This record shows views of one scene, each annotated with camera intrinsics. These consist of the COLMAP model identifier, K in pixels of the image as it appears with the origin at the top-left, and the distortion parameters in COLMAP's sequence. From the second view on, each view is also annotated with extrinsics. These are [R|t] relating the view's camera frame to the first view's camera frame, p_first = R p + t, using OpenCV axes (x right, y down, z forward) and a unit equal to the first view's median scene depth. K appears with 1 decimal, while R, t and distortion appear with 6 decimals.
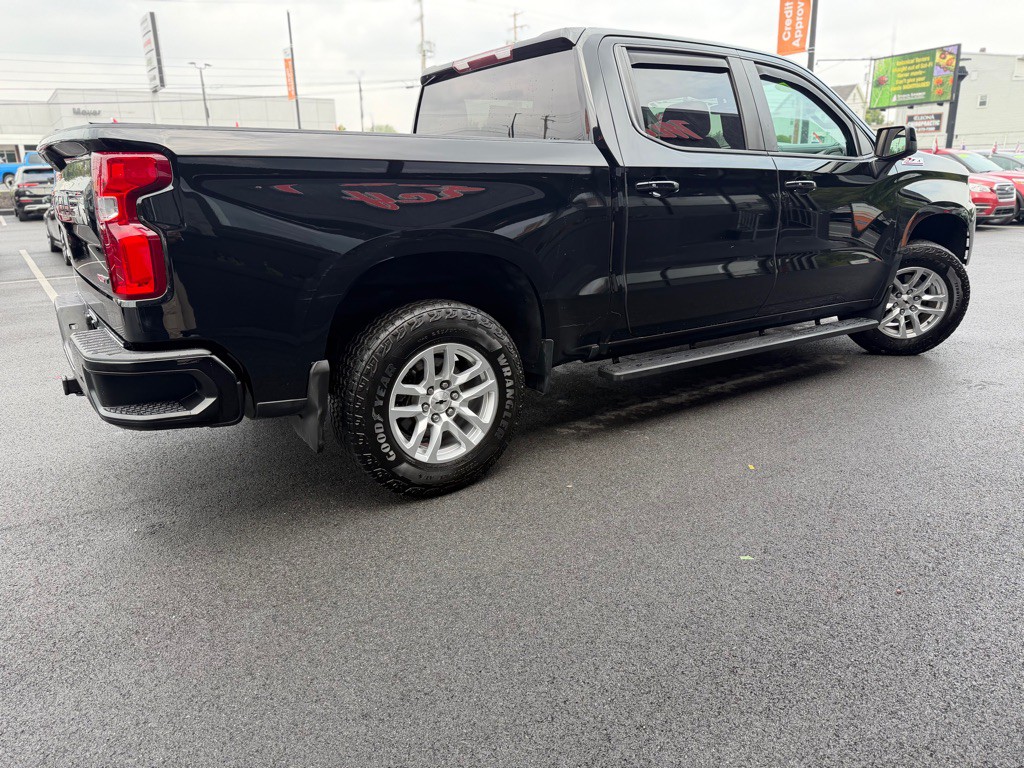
lens RADIAL K [[733.4, 0, 507.0], [0, 733.4, 382.6], [0, 0, 1]] dist [0.006158, -0.005982]
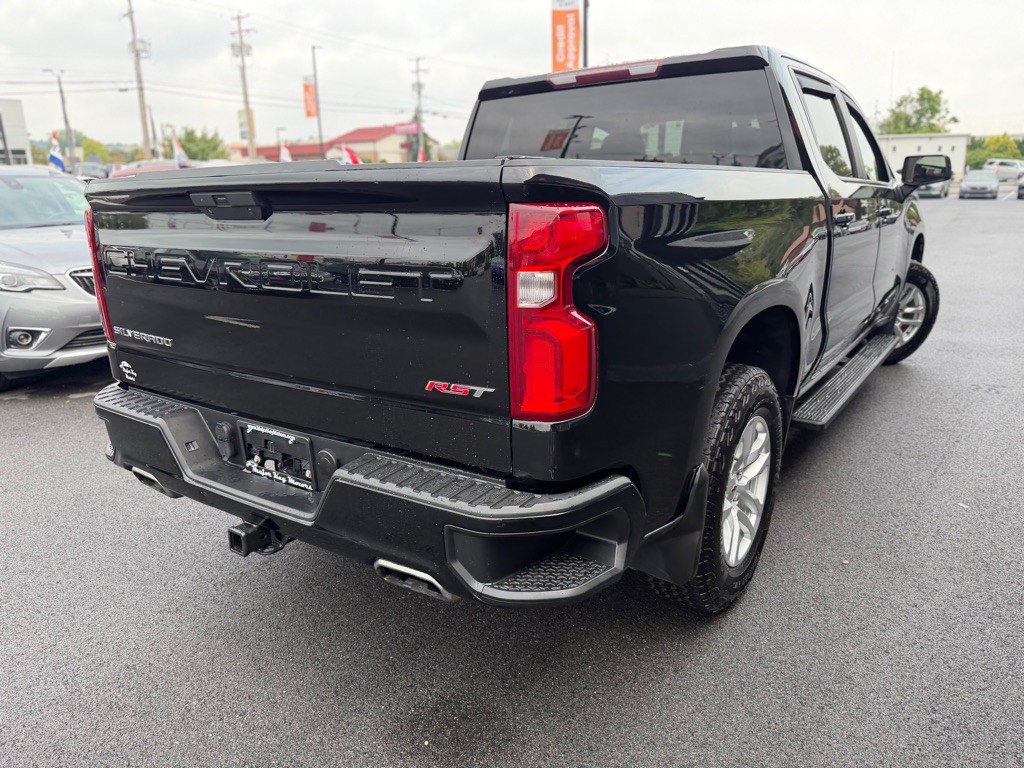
lens RADIAL K [[733.4, 0, 507.0], [0, 733.4, 382.6], [0, 0, 1]] dist [0.006158, -0.005982]
pose [[0.936661, -0.095151, 0.337066, -0.092438], [0.099745, 0.995006, 0.003705, -0.018741], [-0.335735, 0.030150, 0.941474, 0.047185]]
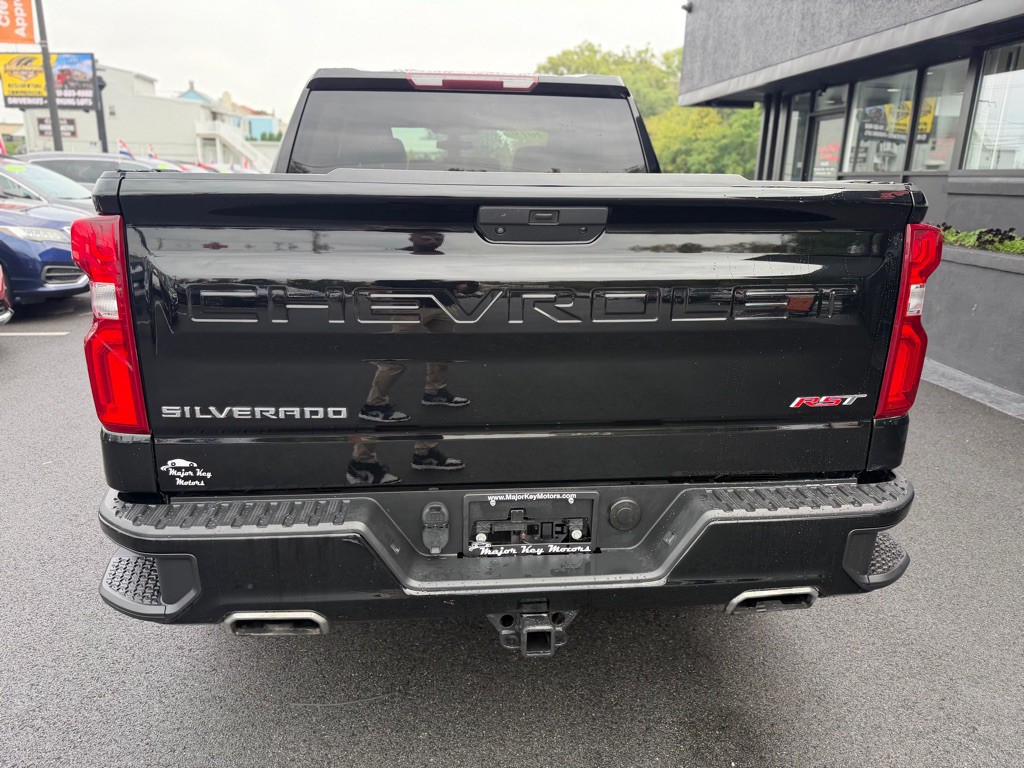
lens RADIAL K [[724.0, 0, 512.0], [0, 724.0, 384.0], [0, 0, 1]] dist [0.006447, -0.003538]
pose [[0.470612, -0.210649, 0.856826, -0.160771], [0.210251, 0.969884, 0.122963, -0.038614], [-0.856924, 0.122281, 0.500728, 0.115998]]
